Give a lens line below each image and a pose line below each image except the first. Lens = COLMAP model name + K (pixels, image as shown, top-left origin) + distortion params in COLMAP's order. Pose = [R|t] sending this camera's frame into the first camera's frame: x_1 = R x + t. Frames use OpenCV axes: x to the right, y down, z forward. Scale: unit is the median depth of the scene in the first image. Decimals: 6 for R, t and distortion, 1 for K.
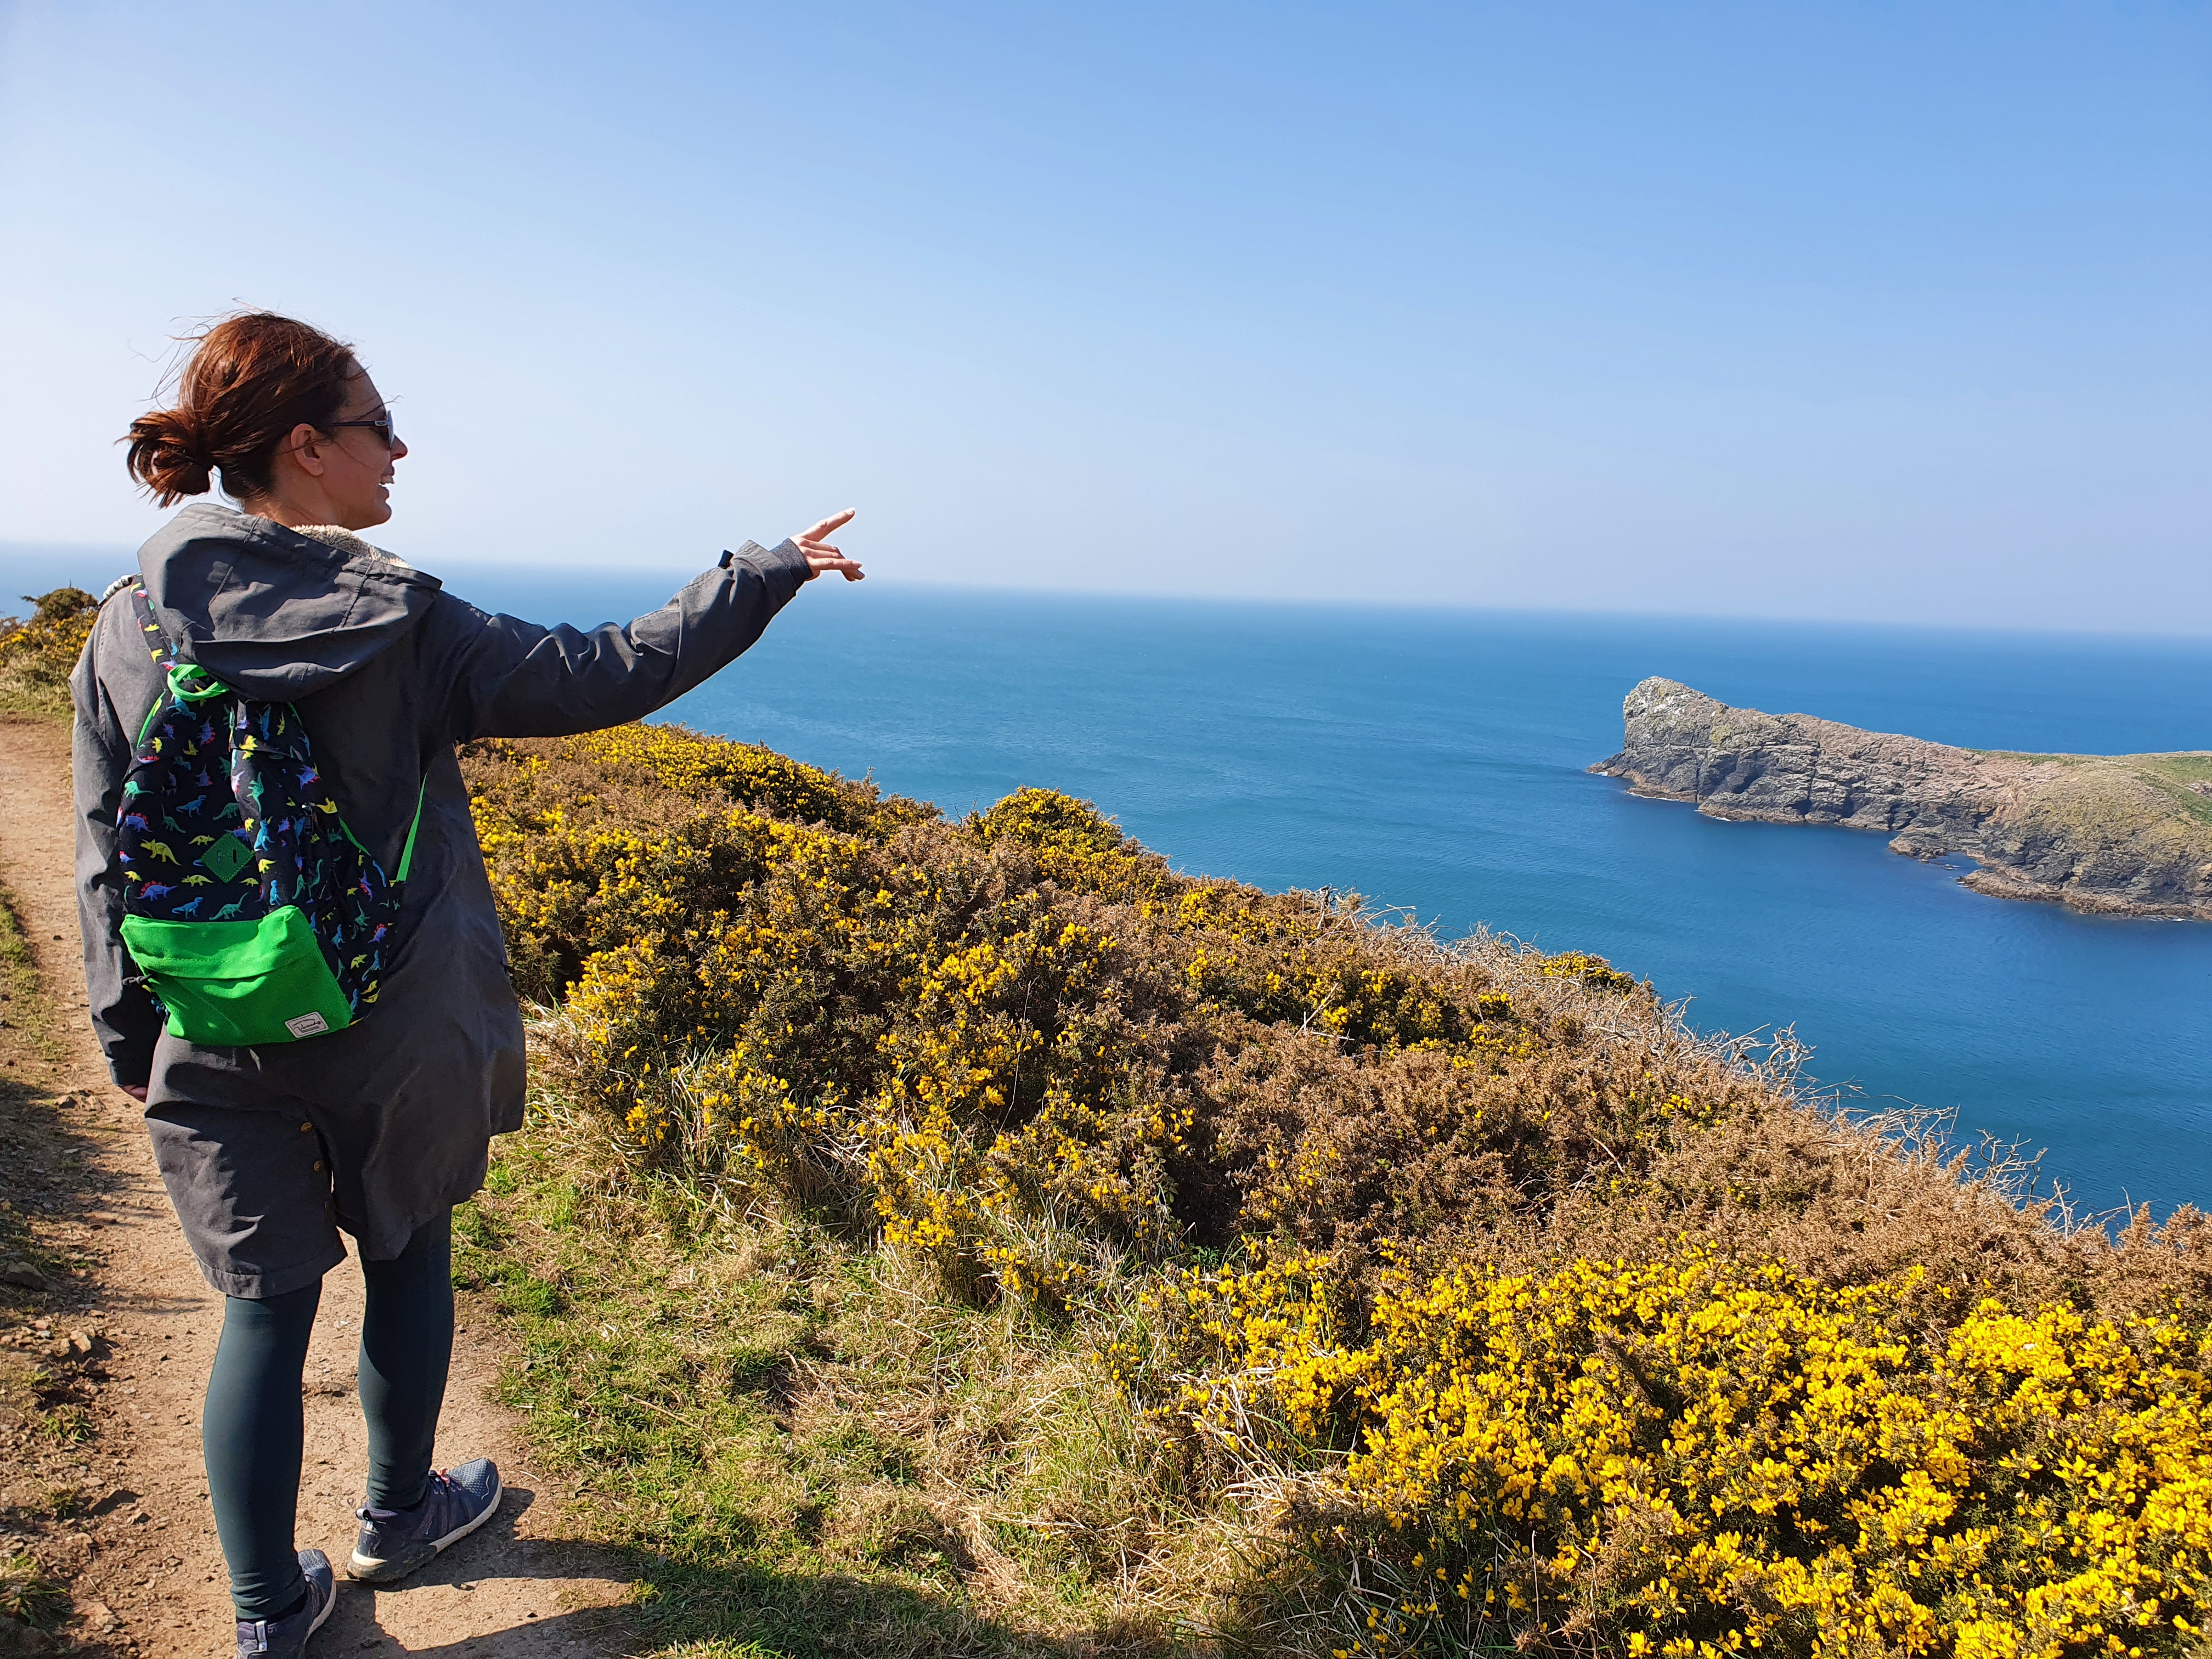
lens RADIAL K [[1673.9, 0, 1135.7], [0, 1673.9, 861.8], [0, 0, 1]] dist [0.059337, -0.046898]
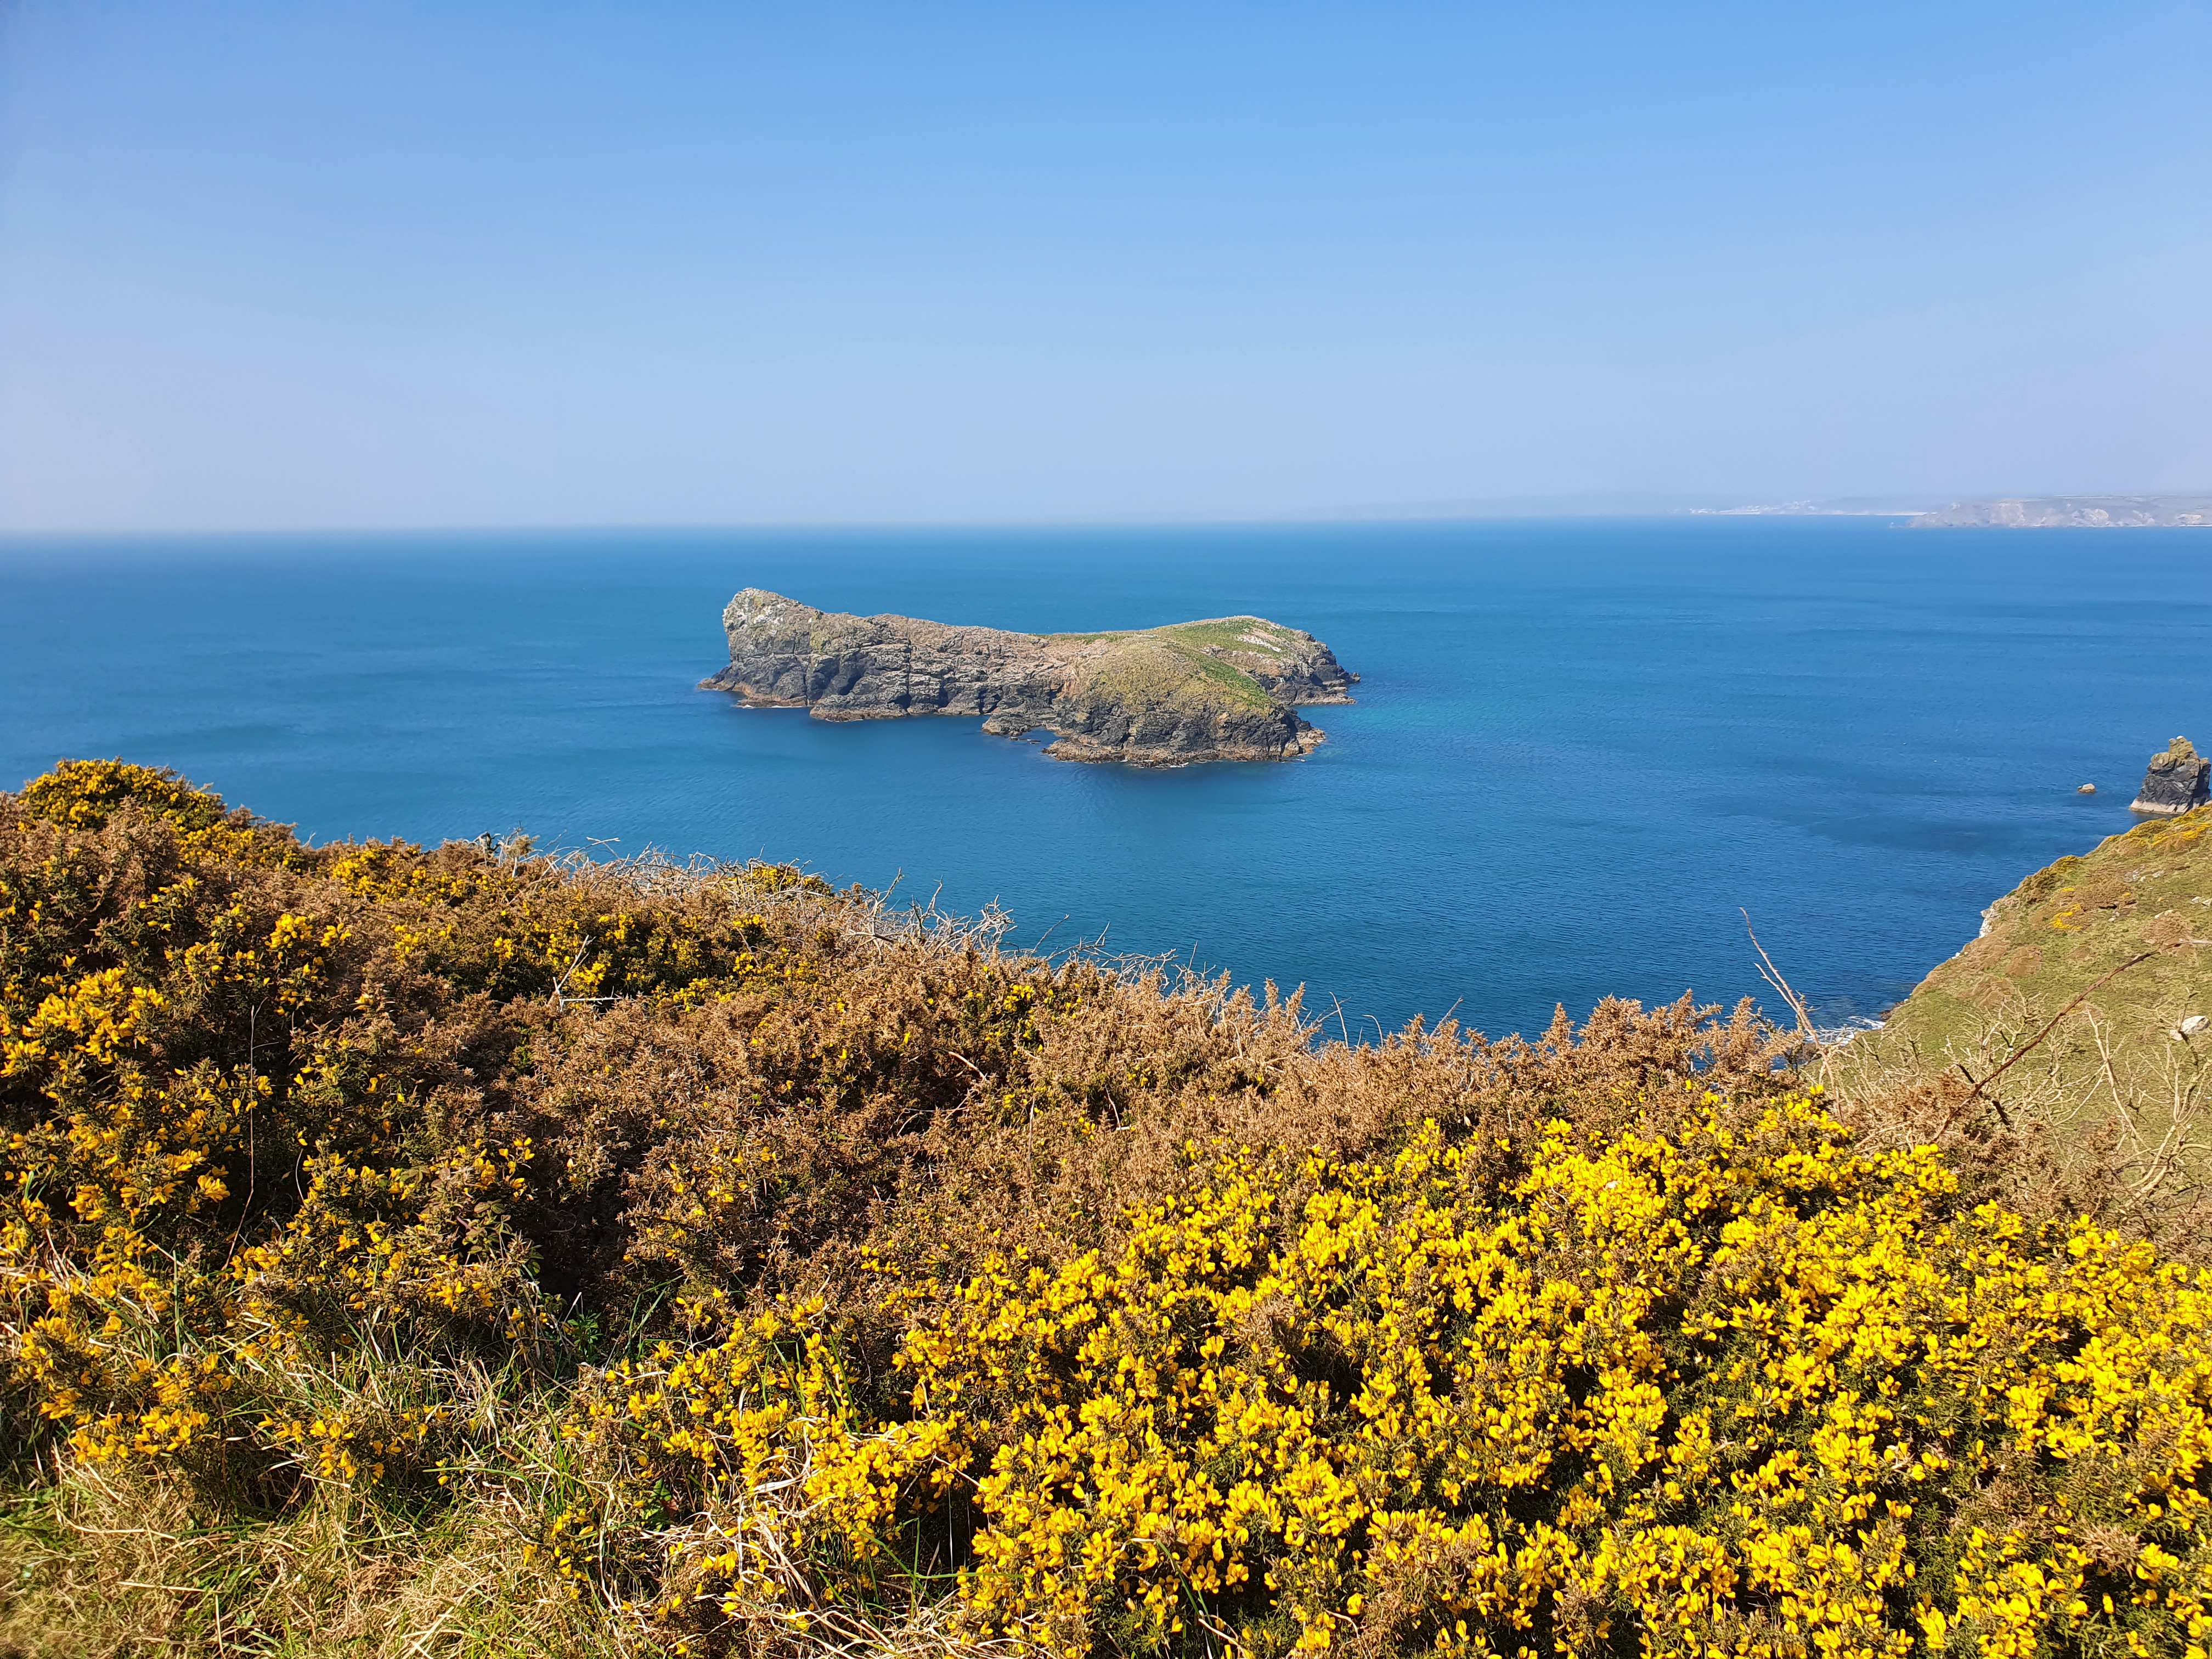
lens RADIAL K [[1673.9, 0, 1135.7], [0, 1673.9, 861.8], [0, 0, 1]] dist [0.059337, -0.046898]
pose [[0.864250, -0.153137, 0.479188, -0.084738], [0.129809, 0.988169, 0.081675, 0.005908], [-0.486026, -0.008385, 0.873904, 0.282754]]
